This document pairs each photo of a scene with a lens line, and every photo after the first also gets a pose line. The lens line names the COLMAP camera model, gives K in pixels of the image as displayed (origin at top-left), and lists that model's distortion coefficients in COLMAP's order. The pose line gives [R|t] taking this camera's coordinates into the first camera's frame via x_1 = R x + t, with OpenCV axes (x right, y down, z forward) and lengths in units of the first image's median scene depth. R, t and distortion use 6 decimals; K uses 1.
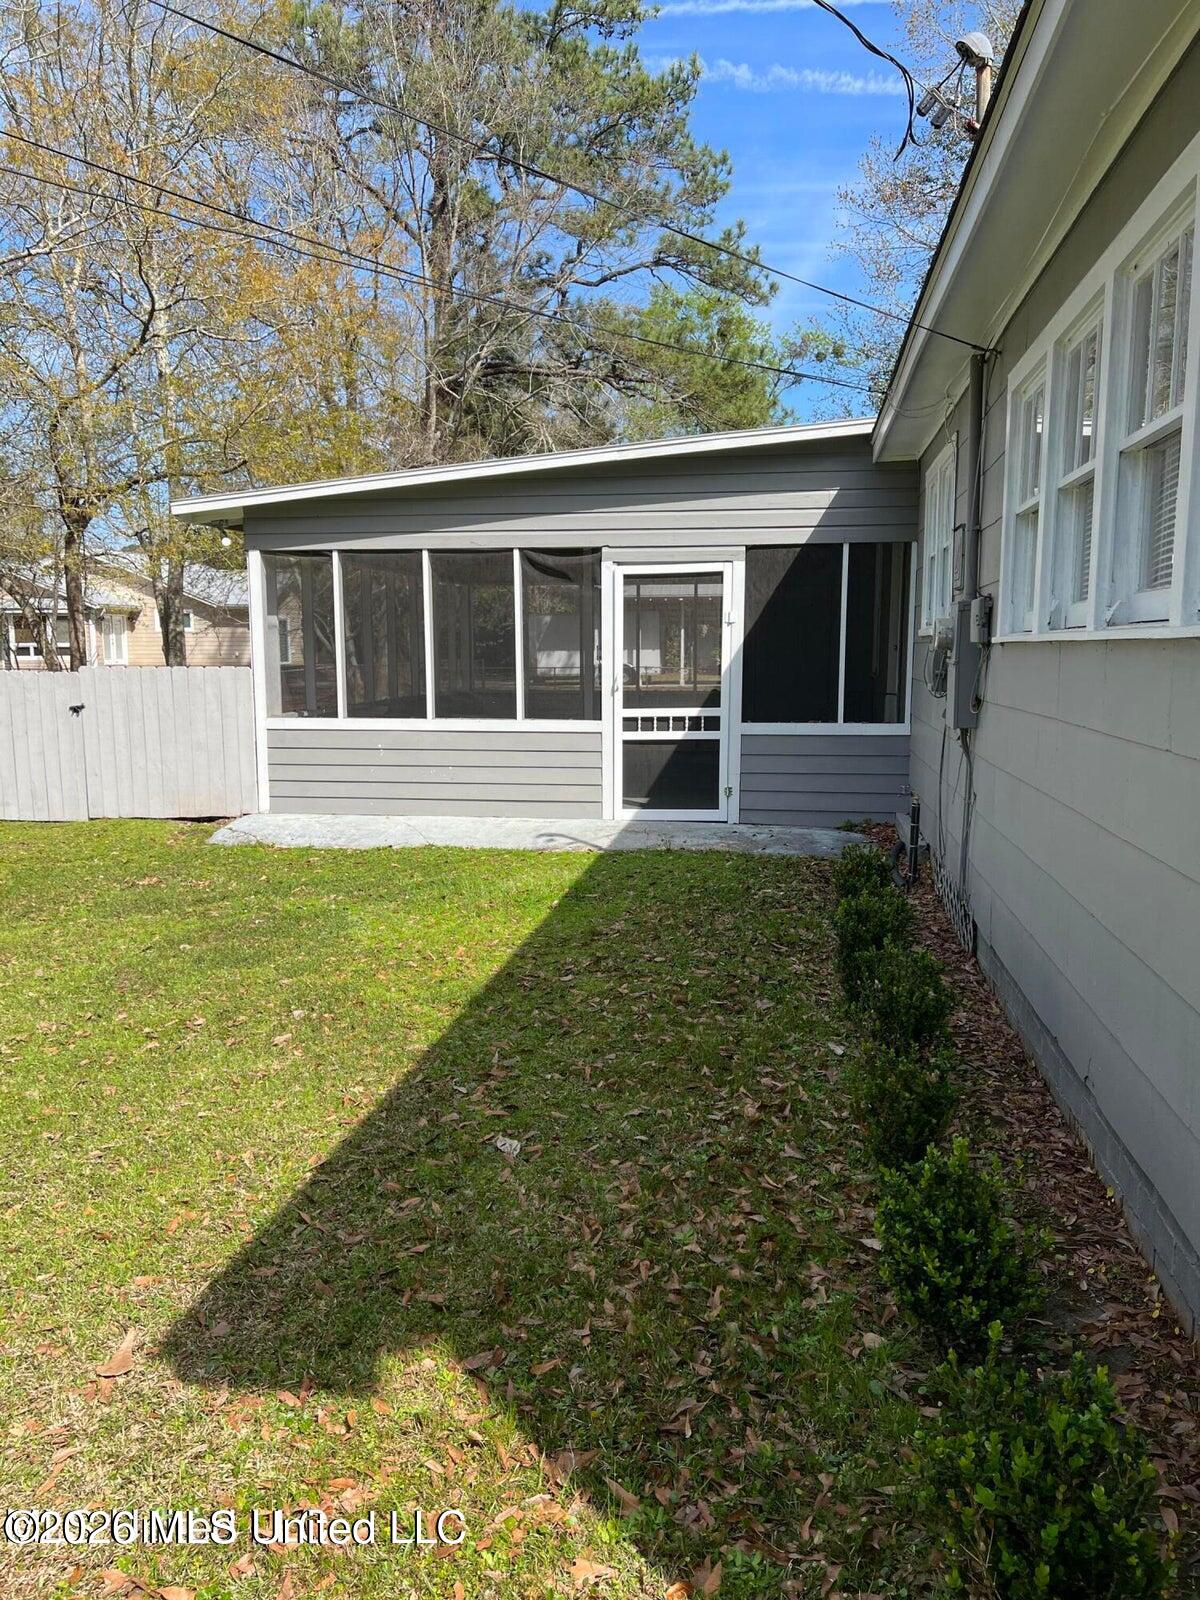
lens RADIAL K [[1203.6, 0, 593.0], [0, 1203.6, 849.8], [0, 0, 1]] dist [0.006677, -0.038797]
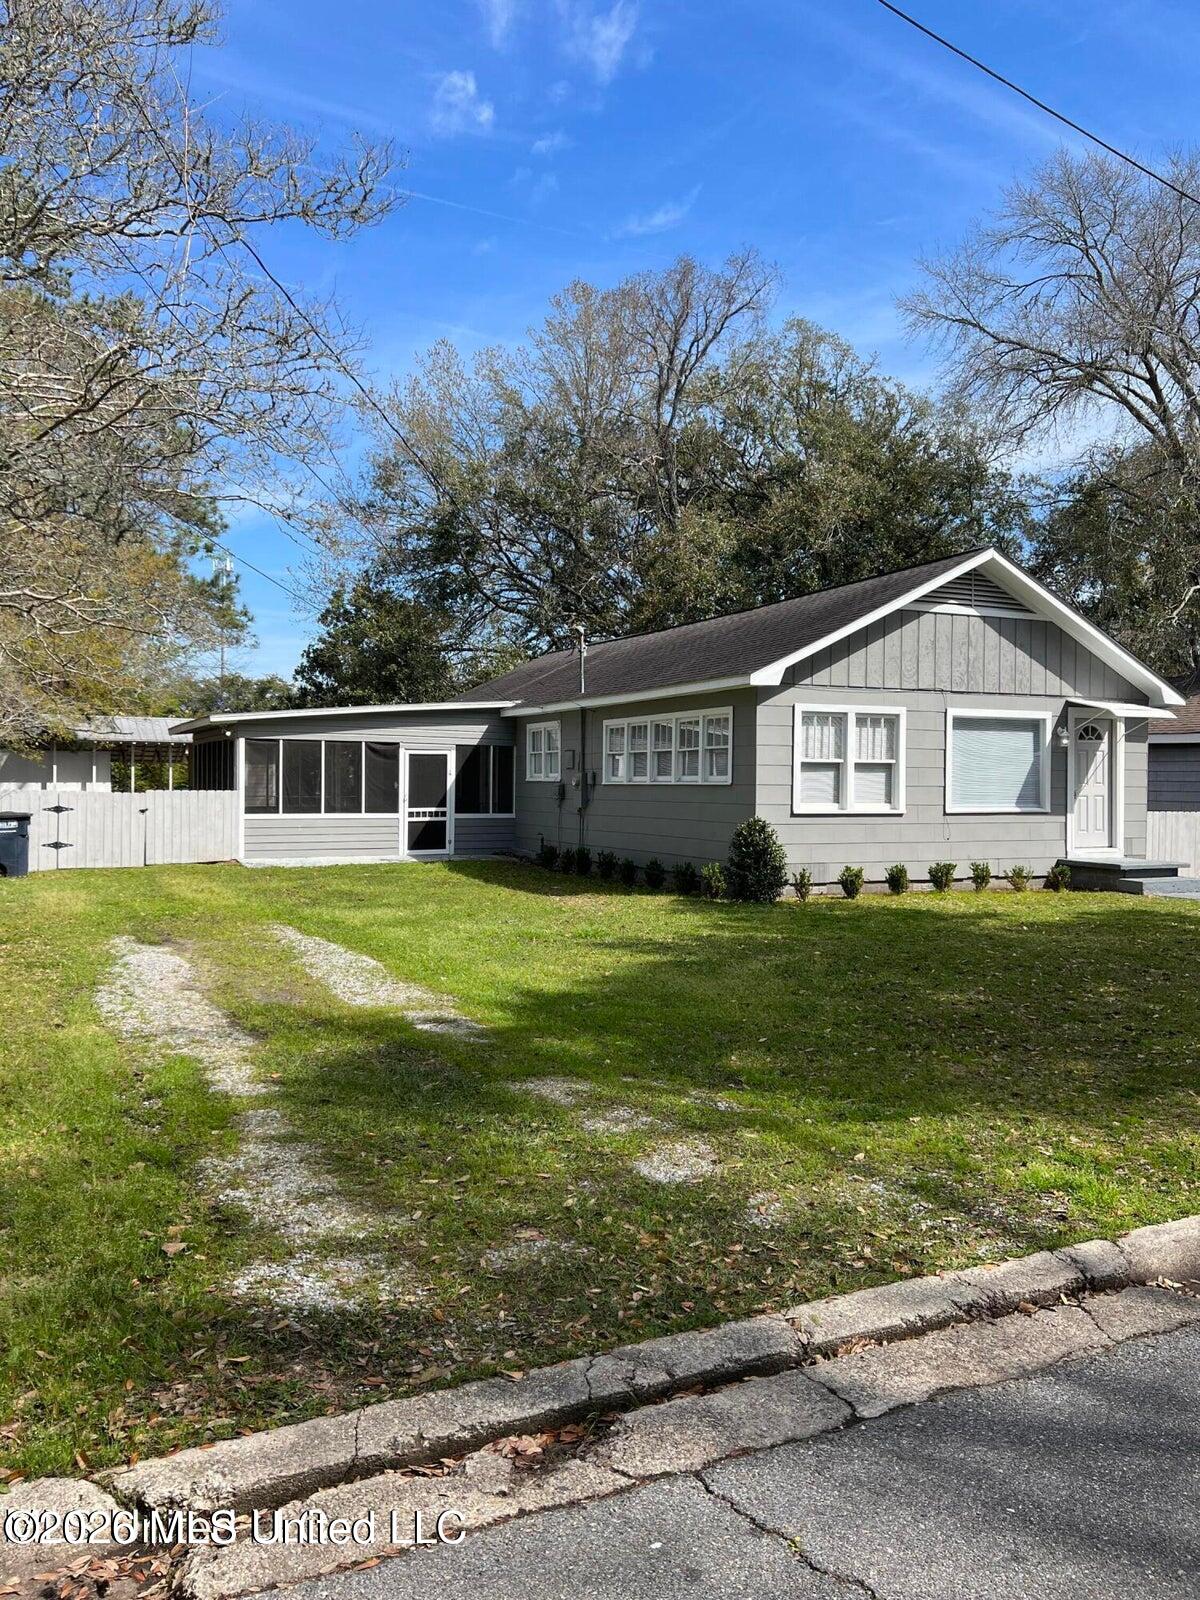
lens RADIAL K [[1203.6, 0, 593.0], [0, 1203.6, 849.8], [0, 0, 1]] dist [0.006677, -0.038797]
pose [[0.831107, -0.022645, 0.555652, -1.002346], [0.083065, 0.993017, -0.083773, 0.196865], [-0.549874, 0.115779, 0.827184, -1.180151]]
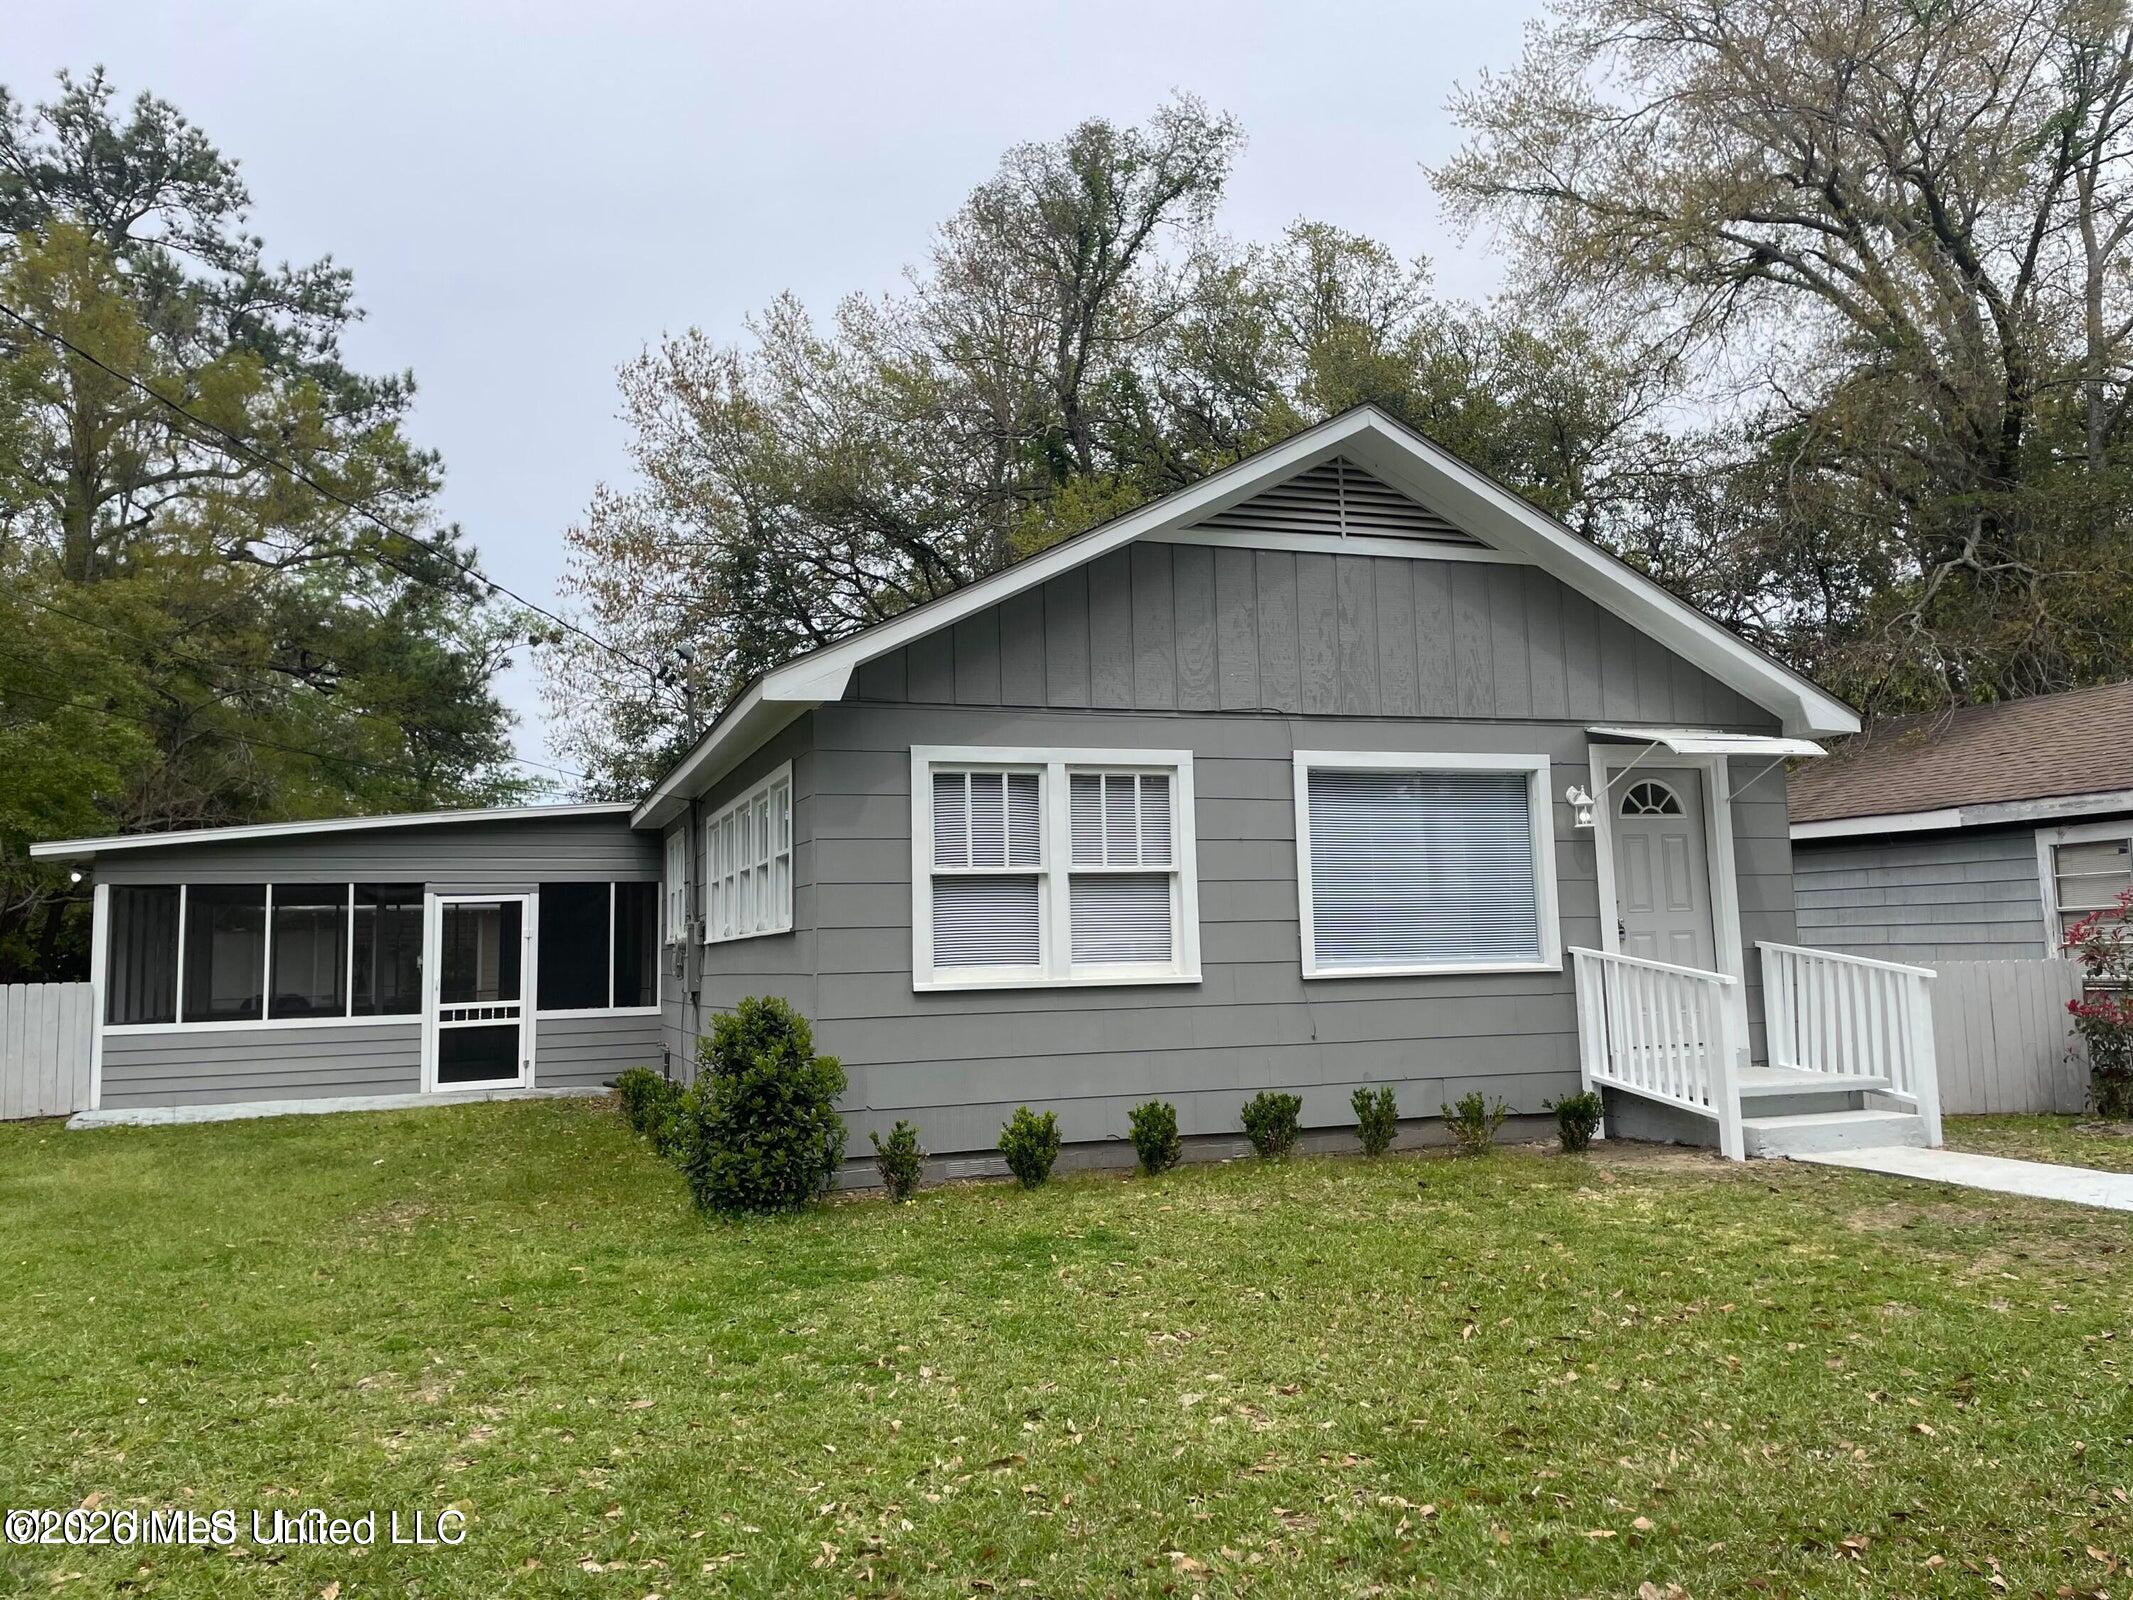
lens RADIAL K [[1669.8, 0, 1077.8], [0, 1669.8, 793.1], [0, 0, 1]] dist [0.018999, 0.000334]
pose [[0.874526, 0.028600, 0.484134, -0.254499], [0.103043, 0.964510, -0.243112, 0.173041], [-0.473905, 0.262494, 0.840542, -0.901706]]
